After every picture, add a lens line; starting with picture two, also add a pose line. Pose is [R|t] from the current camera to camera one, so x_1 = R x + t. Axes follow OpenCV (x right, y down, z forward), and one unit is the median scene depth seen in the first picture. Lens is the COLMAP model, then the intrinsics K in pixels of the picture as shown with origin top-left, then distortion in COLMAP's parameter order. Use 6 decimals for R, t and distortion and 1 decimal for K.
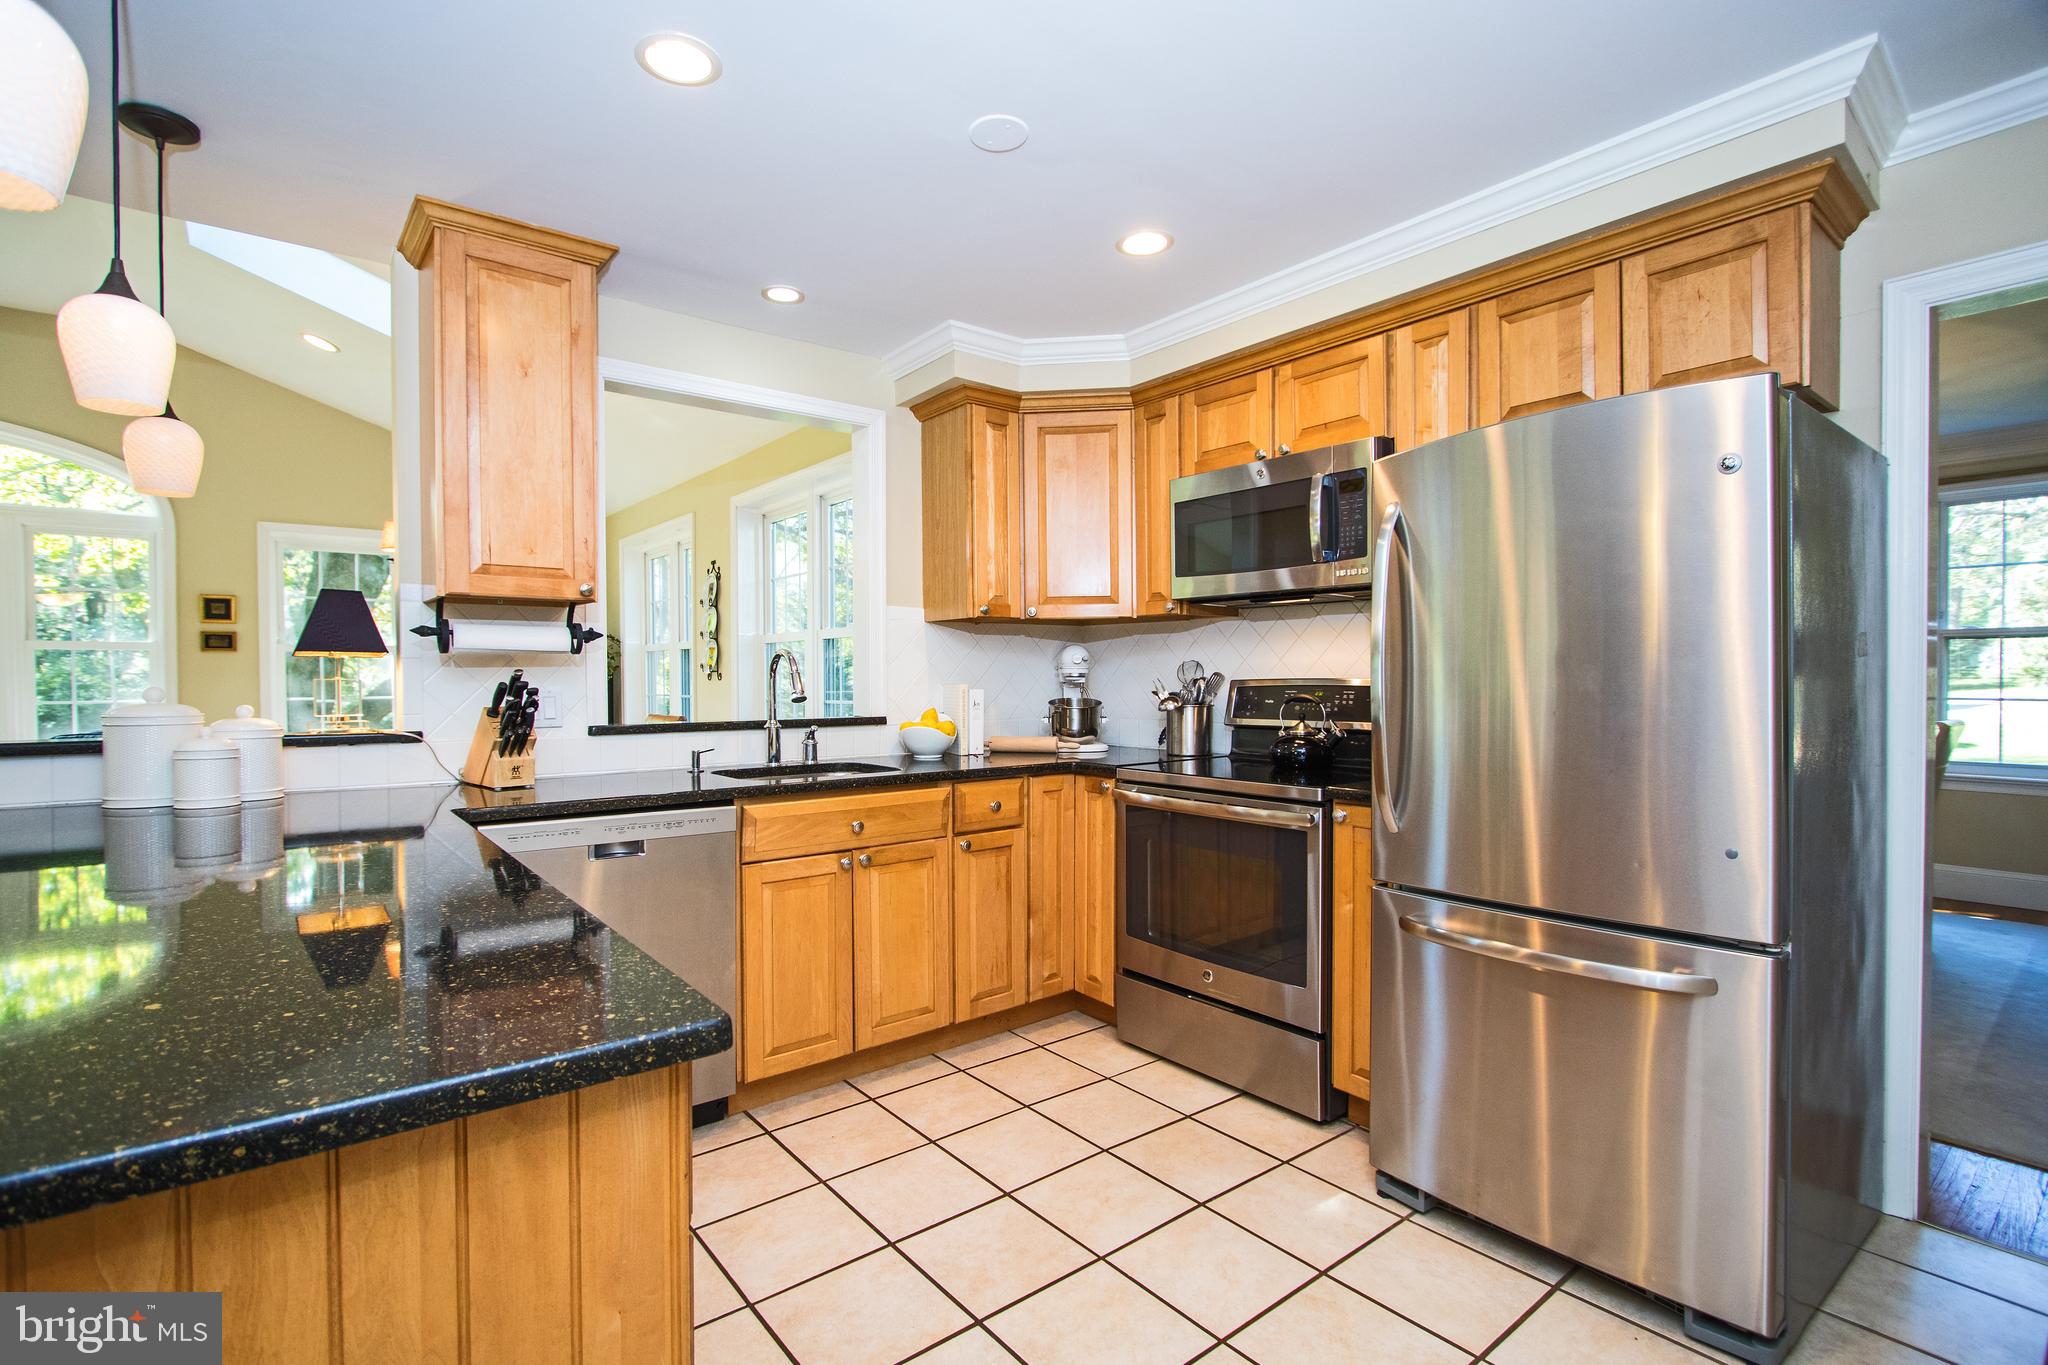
lens RADIAL K [[940.5, 0, 1016.1], [0, 940.5, 675.8], [0, 0, 1]] dist [-0.002604, -0.000252]
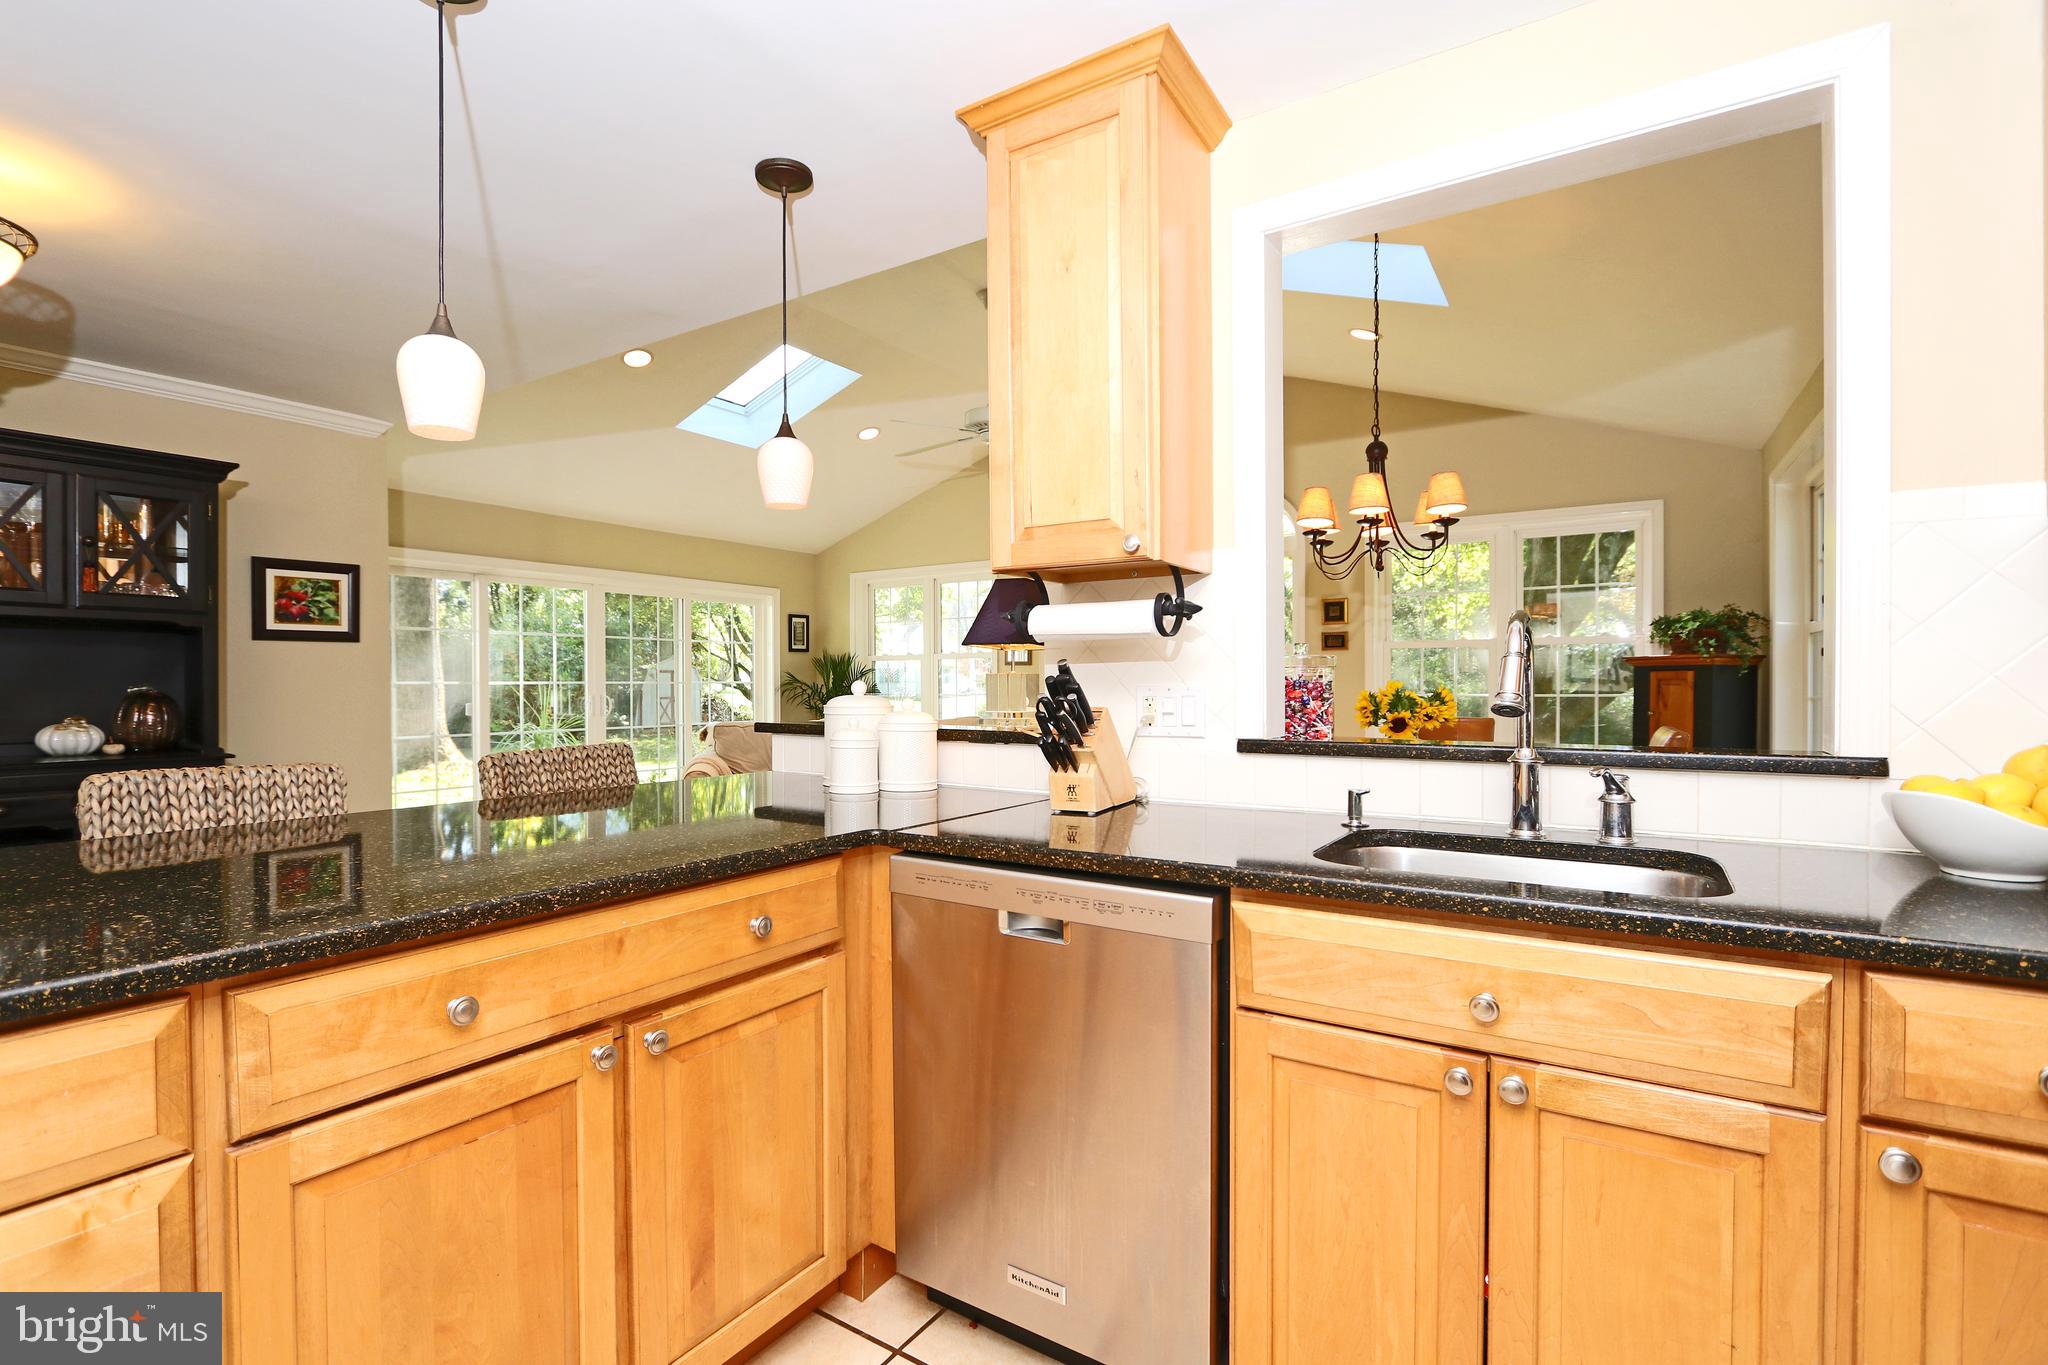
lens RADIAL K [[940.5, 0, 1008.3], [0, 940.5, 677.9], [0, 0, 1]] dist [-0.002604, -0.000252]
pose [[0.308730, -0.002892, -0.951145, 0.151256], [0.008712, 0.999962, -0.000212, 0.005924], [0.951110, -0.008220, 0.308743, 0.566475]]
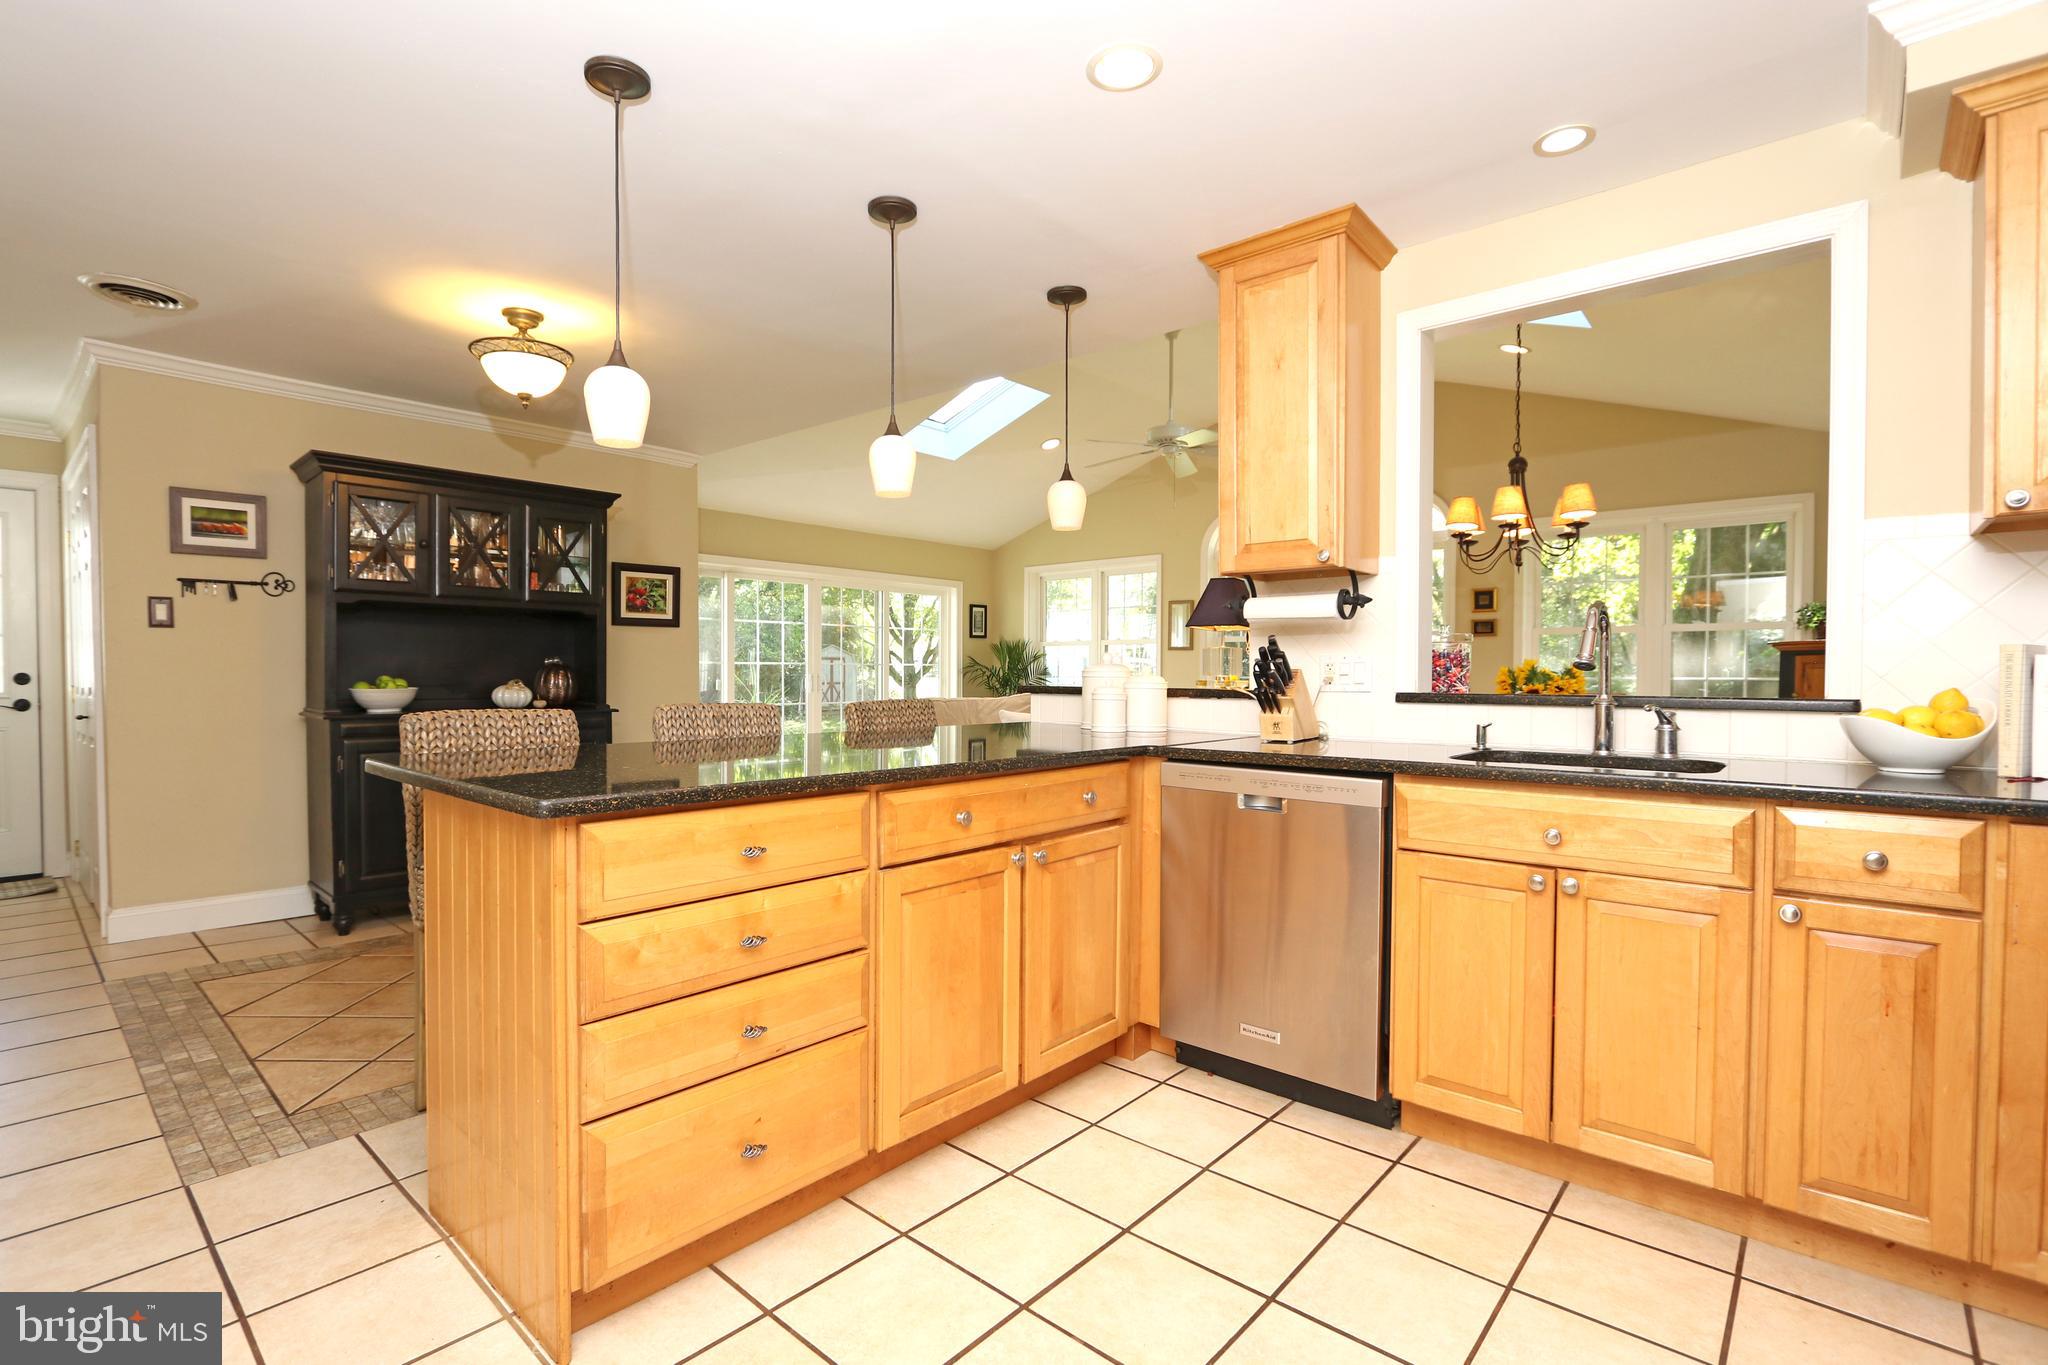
lens RADIAL K [[940.5, 0, 1016.4], [0, 940.5, 682.0], [0, 0, 1]] dist [-0.002604, -0.000252]
pose [[0.178755, 0.013642, -0.983799, 0.406774], [0.003032, 0.999891, 0.014416, 0.024543], [0.983889, -0.005560, 0.178694, 0.395882]]
